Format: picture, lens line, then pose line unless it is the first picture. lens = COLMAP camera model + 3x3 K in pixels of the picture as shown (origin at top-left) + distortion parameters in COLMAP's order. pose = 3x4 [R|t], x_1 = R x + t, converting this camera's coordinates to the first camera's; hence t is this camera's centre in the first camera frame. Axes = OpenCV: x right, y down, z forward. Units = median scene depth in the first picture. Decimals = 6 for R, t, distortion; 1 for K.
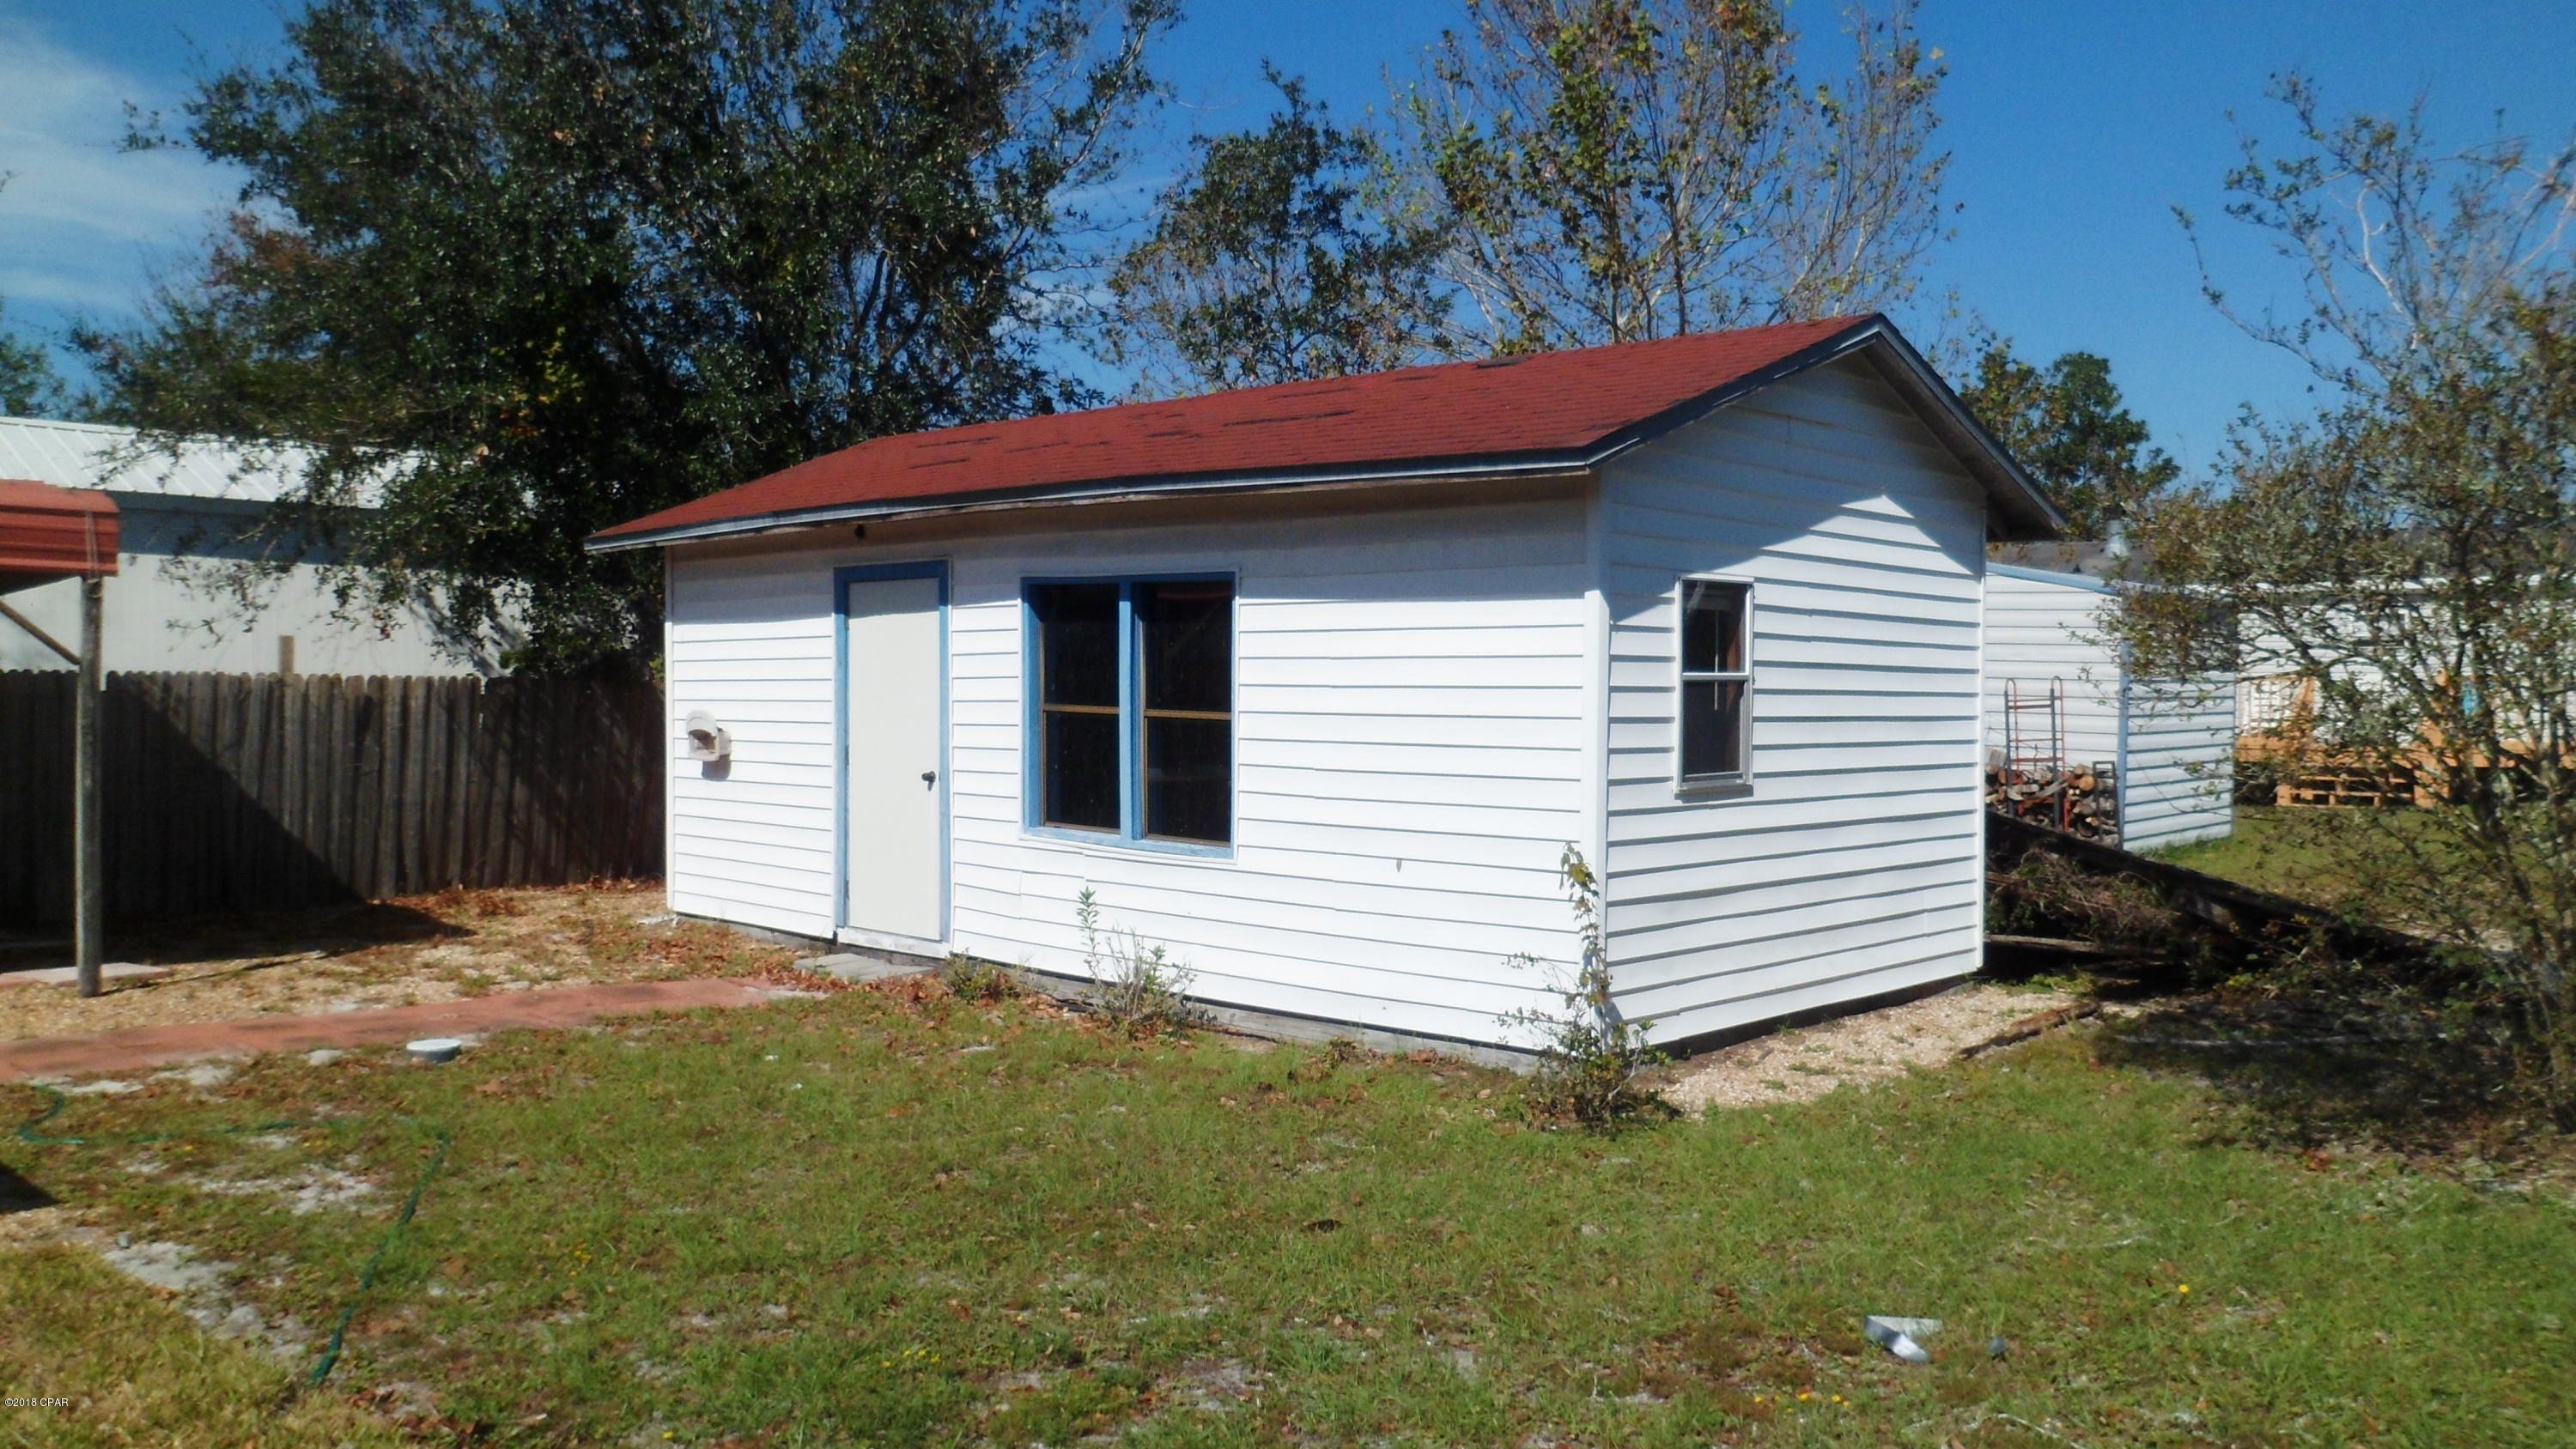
lens RADIAL K [[2002.4, 0, 1288.0], [0, 2002.4, 724.5], [0, 0, 1]] dist [-0.090222, 0.048569]
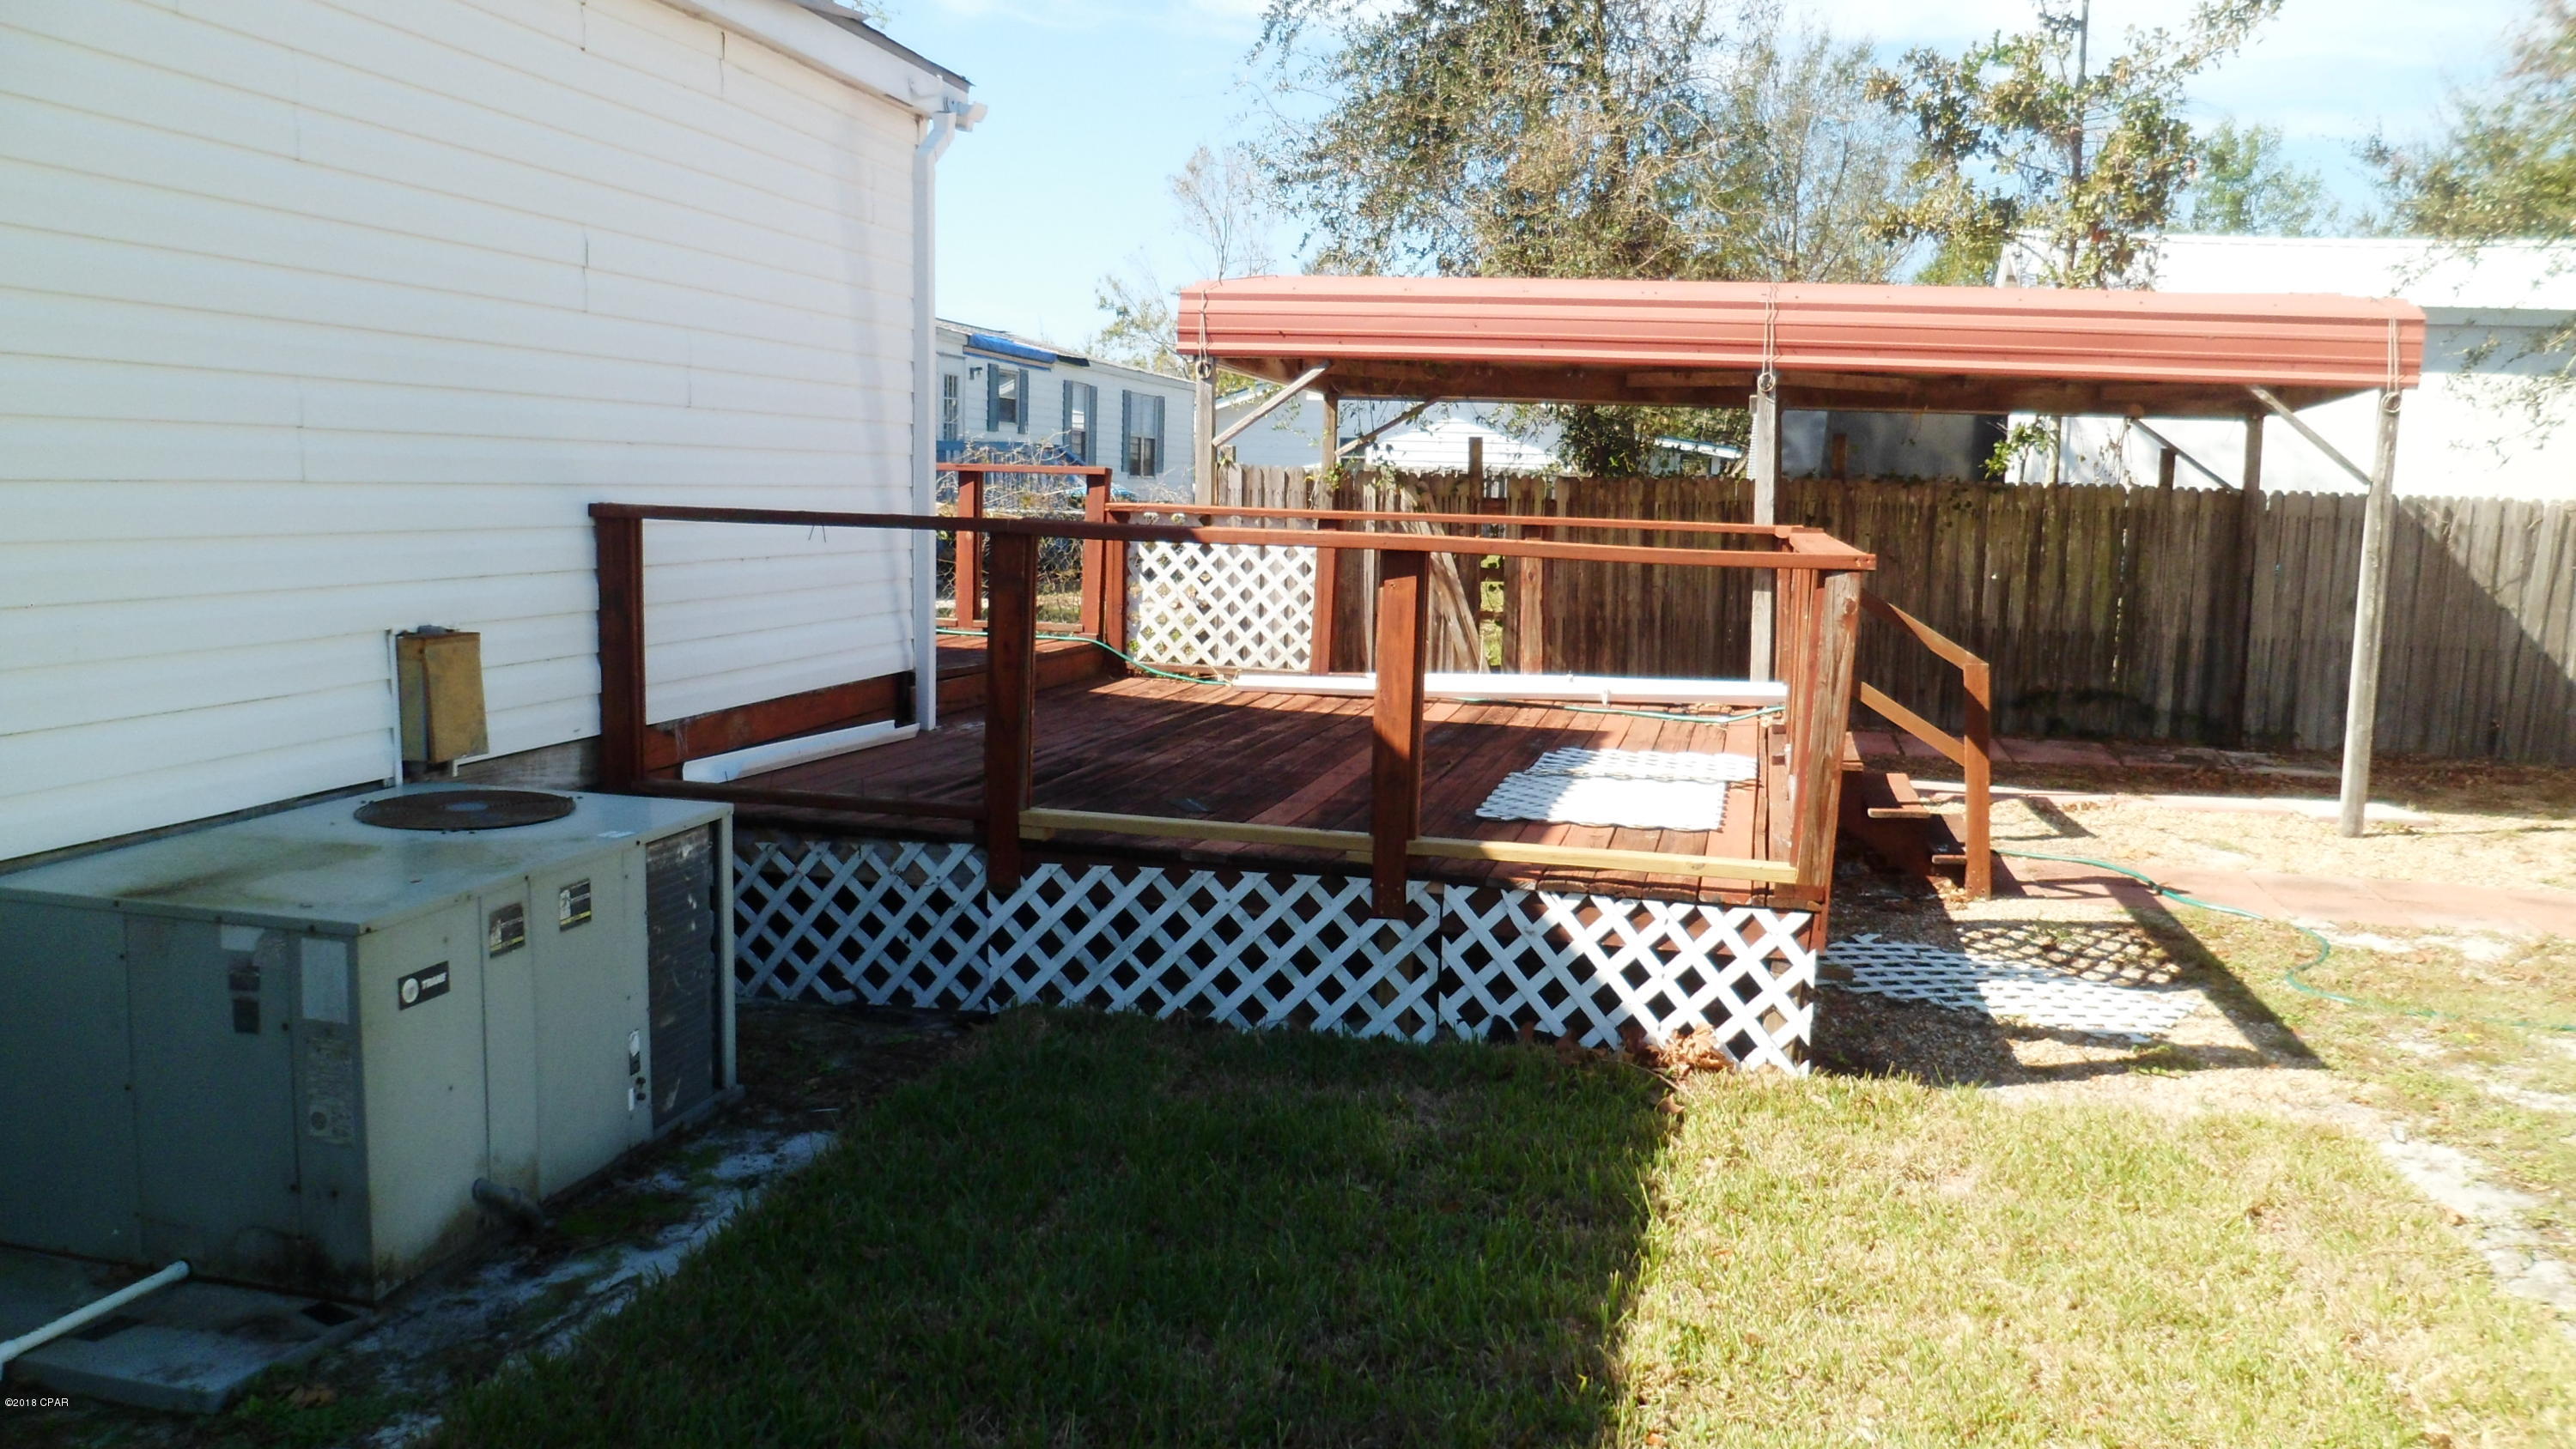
lens RADIAL K [[2002.4, 0, 1288.0], [0, 2002.4, 724.5], [0, 0, 1]] dist [-0.090222, 0.048569]
pose [[0.509372, 0.107422, -0.853815, -0.087783], [-0.034025, 0.993916, 0.104750, 0.003852], [0.859873, -0.024306, 0.509928, 0.085575]]
